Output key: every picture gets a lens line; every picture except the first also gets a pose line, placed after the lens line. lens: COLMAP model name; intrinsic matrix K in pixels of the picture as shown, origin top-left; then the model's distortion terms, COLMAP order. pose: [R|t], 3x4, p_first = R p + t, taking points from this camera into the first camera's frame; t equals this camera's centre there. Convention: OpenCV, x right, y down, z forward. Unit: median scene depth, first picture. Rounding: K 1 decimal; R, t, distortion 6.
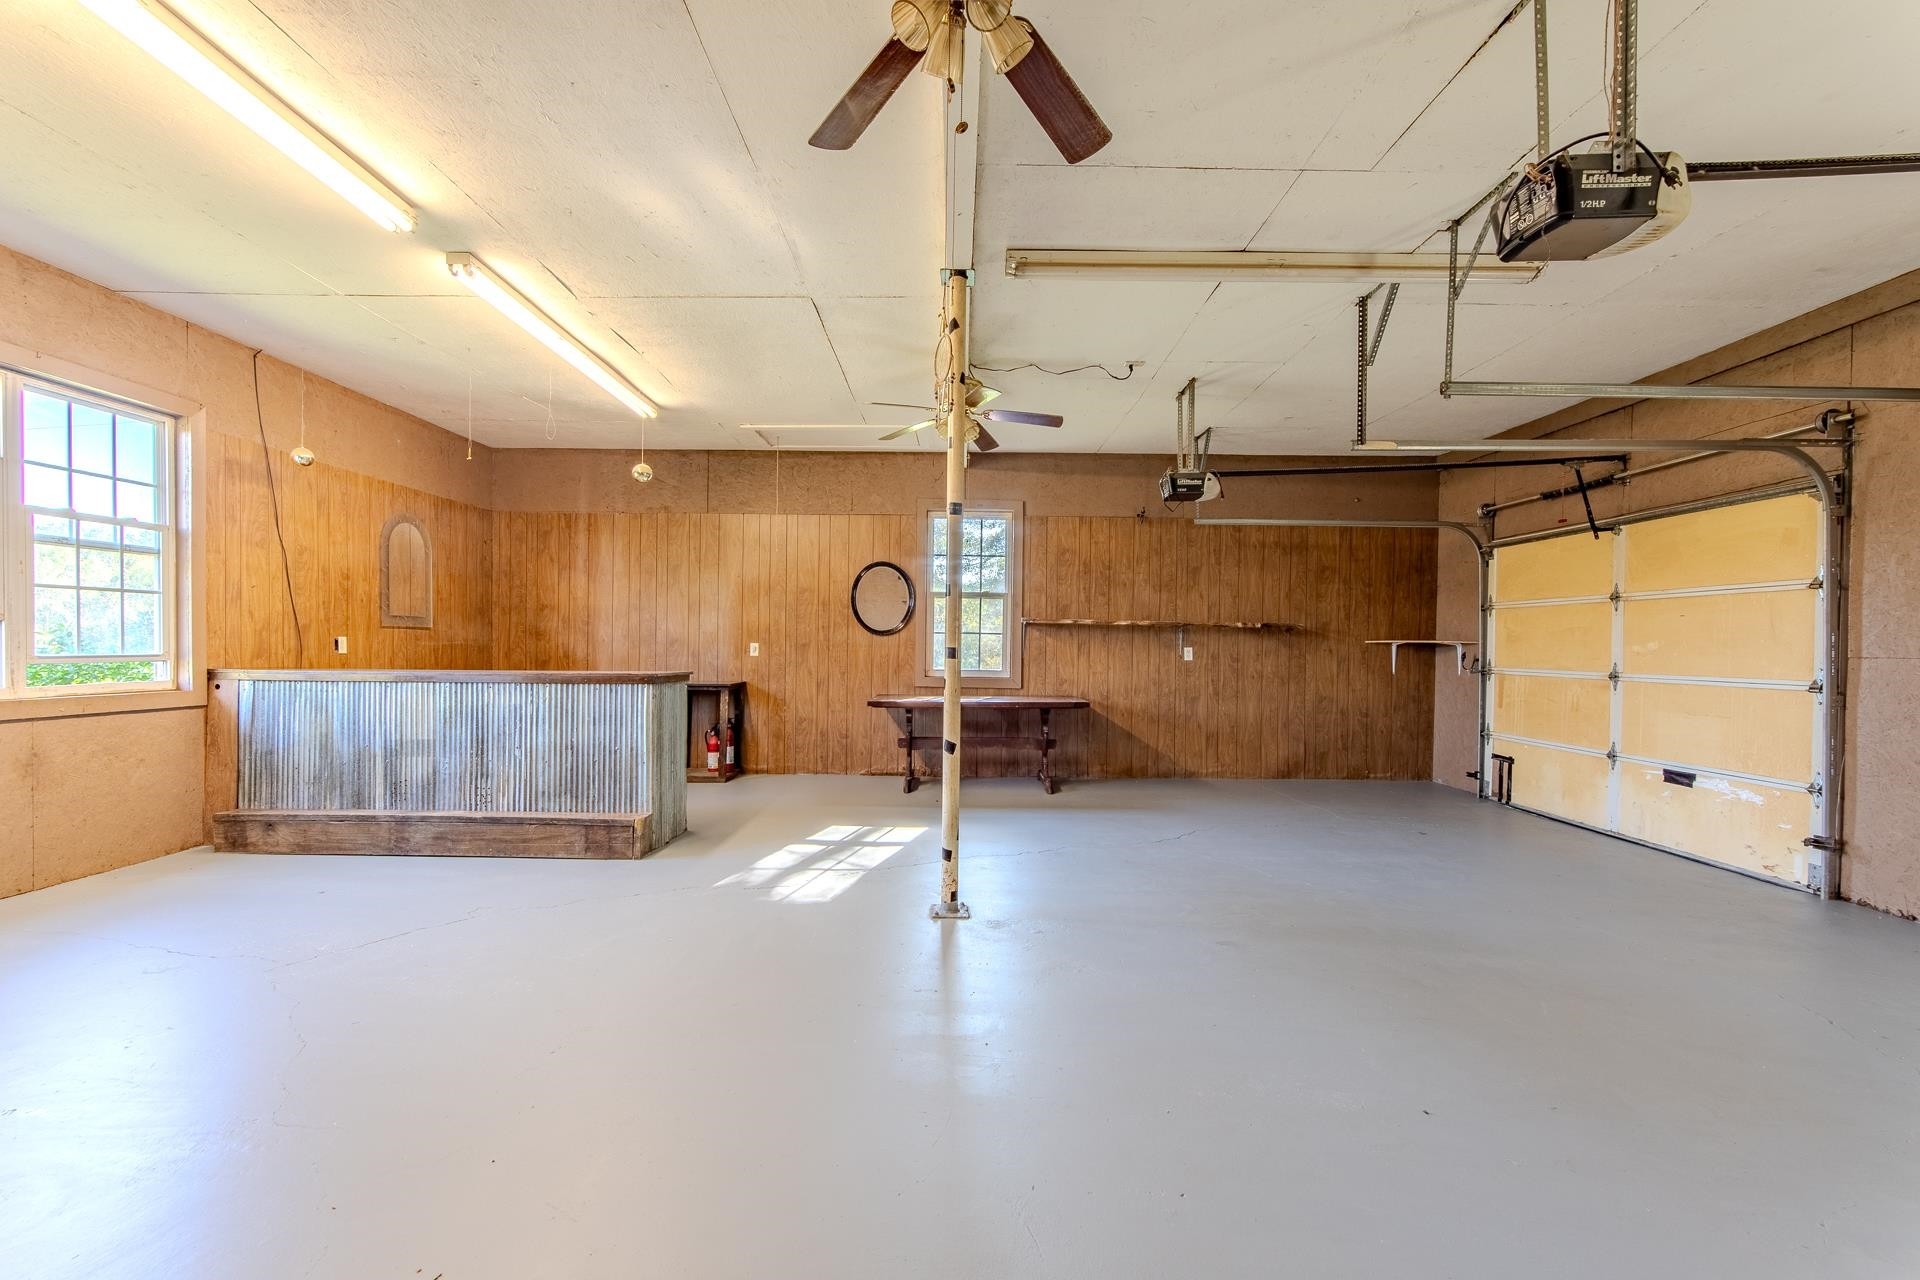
lens RADIAL K [[840.0, 0, 956.6], [0, 840.0, 649.9], [0, 0, 1]] dist [-0.000721, 0.000601]
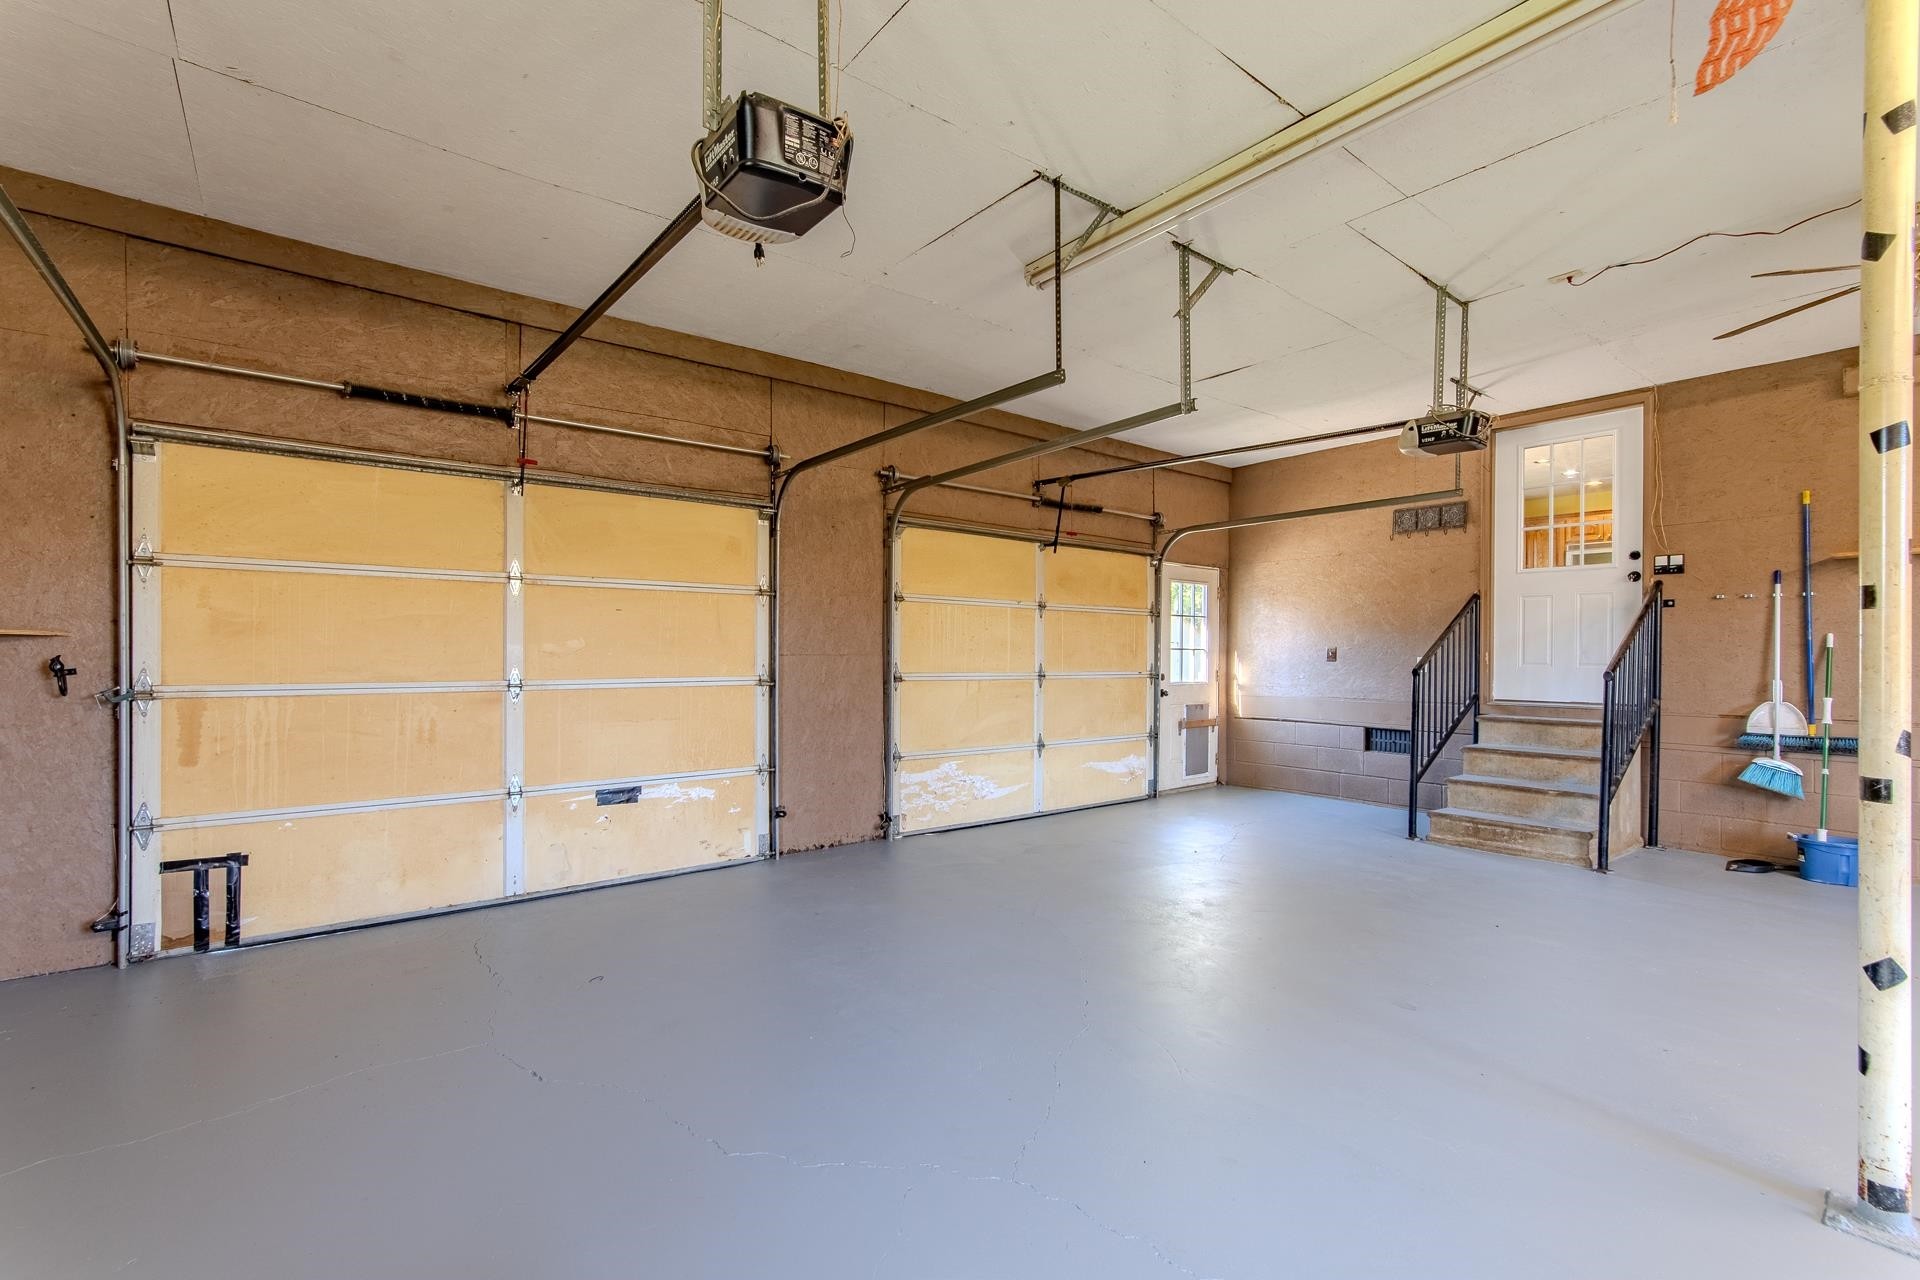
lens RADIAL K [[840.0, 0, 960.1], [0, 840.0, 653.0], [0, 0, 1]] dist [-0.000721, 0.000601]
pose [[-0.623705, -0.018150, 0.781449, -0.030529], [-0.006920, 0.999819, 0.017700, -0.010540], [-0.781629, 0.005632, -0.623718, 0.977181]]
